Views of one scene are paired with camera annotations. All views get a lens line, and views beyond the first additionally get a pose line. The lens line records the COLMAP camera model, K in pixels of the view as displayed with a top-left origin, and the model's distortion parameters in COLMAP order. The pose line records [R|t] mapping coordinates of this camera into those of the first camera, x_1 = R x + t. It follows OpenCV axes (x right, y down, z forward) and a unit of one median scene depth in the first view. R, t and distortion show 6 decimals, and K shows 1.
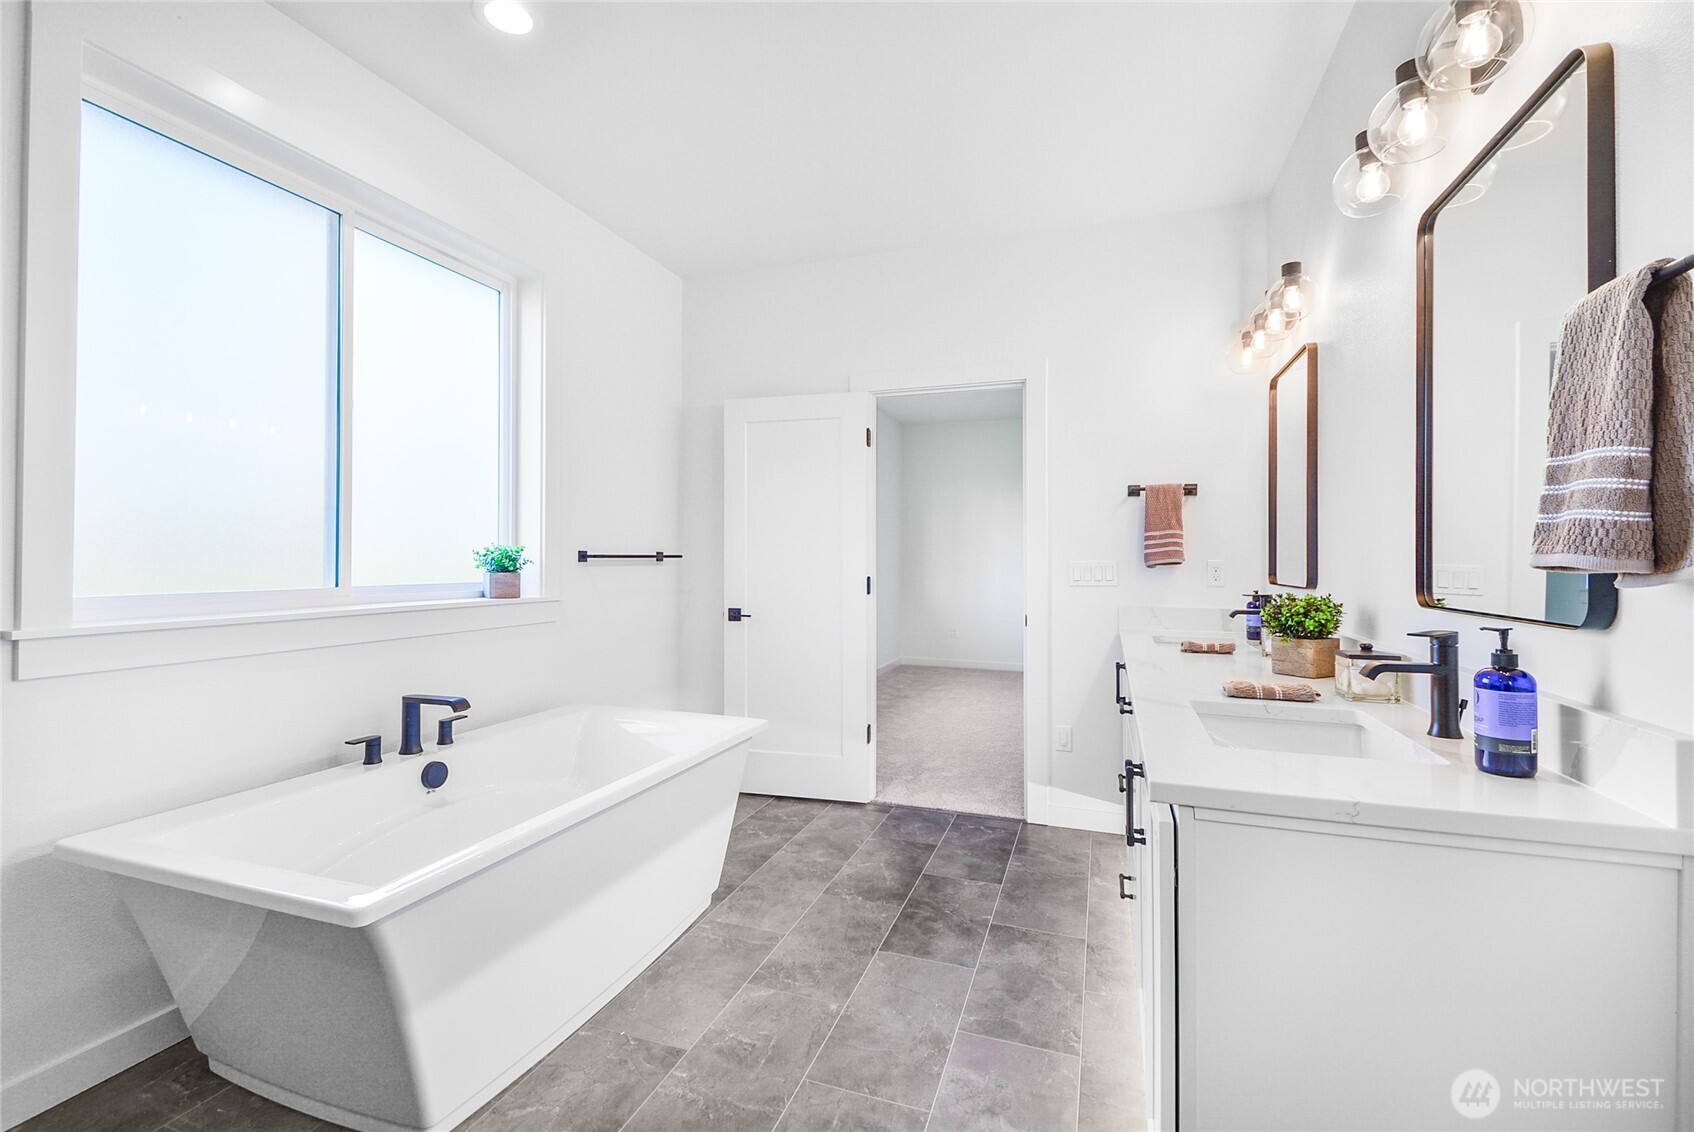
lens RADIAL K [[754.6, 0, 847.9], [0, 754.6, 557.5], [0, 0, 1]] dist [0.000470, -0.000922]
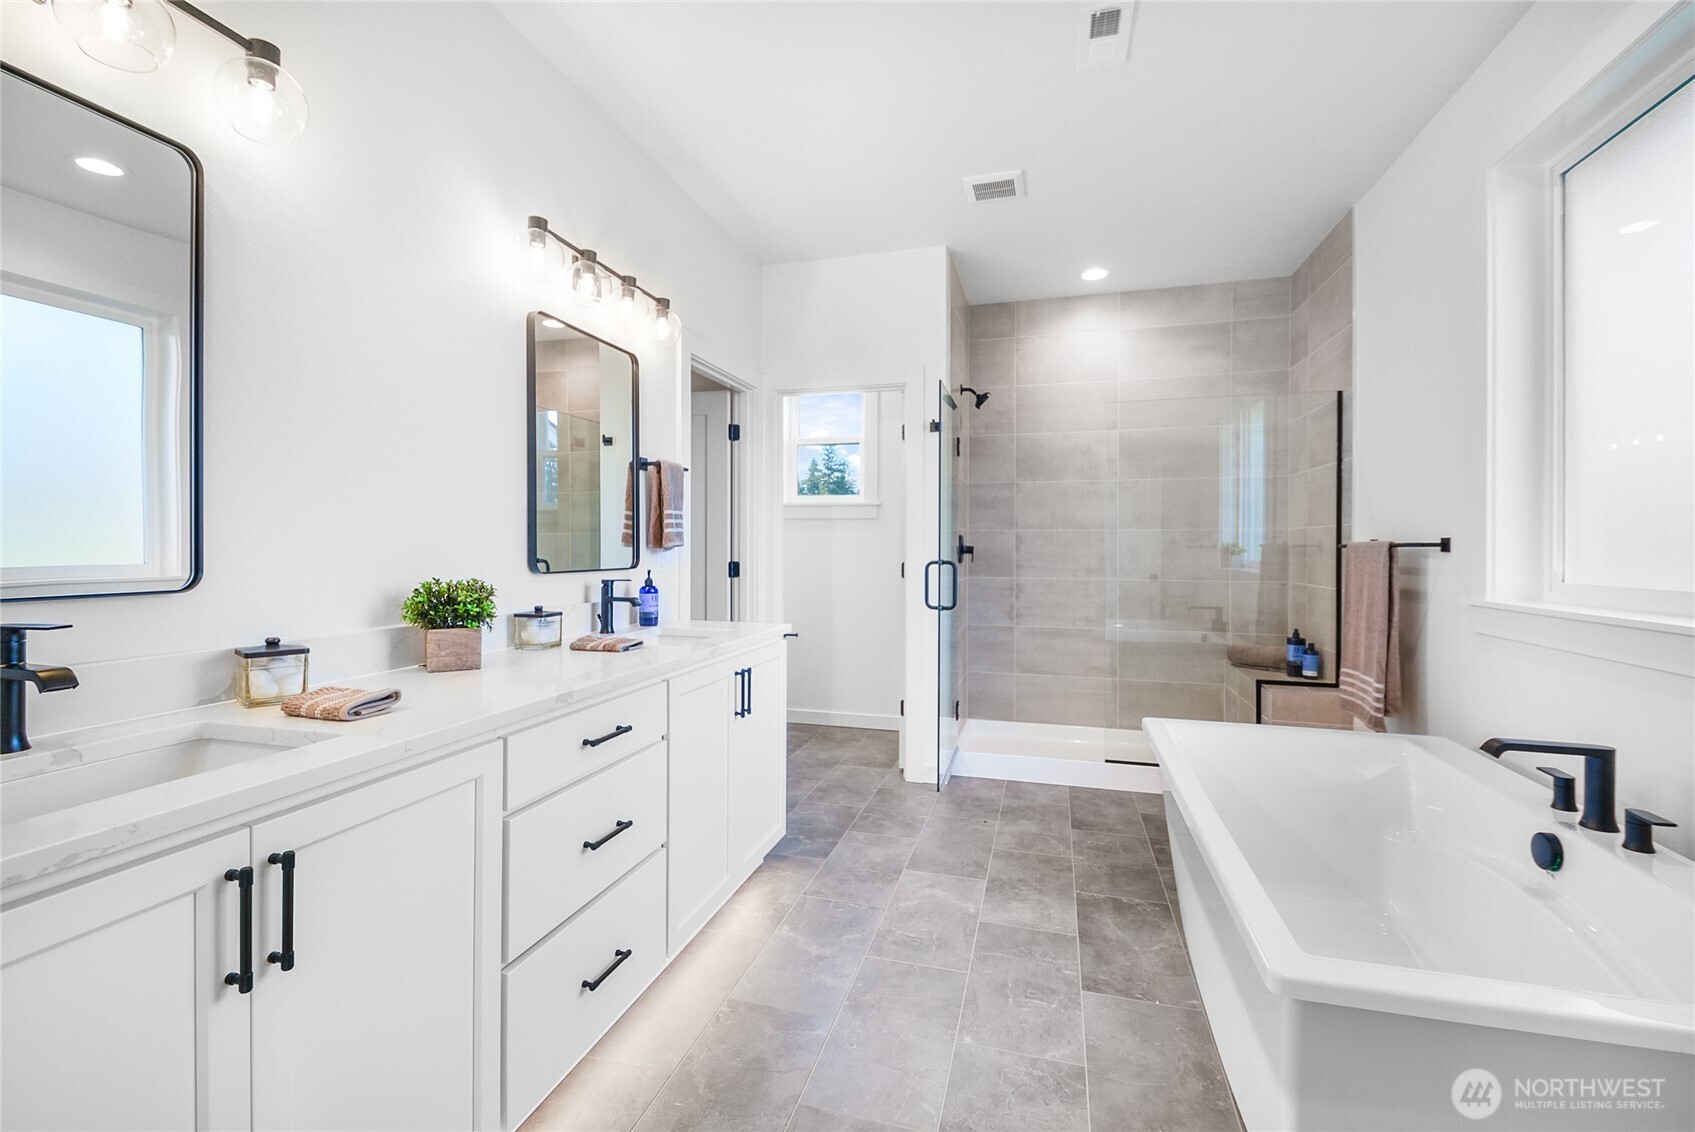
lens RADIAL K [[765.9, 0, 846.6], [0, 765.9, 553.1], [0, 0, 1]] dist [0.000317, -0.000004]
pose [[-0.998087, -0.008836, -0.061185, 0.203019], [-0.009498, 0.999899, 0.010537, 0.003007], [0.061085, 0.011098, -0.998071, 2.053496]]
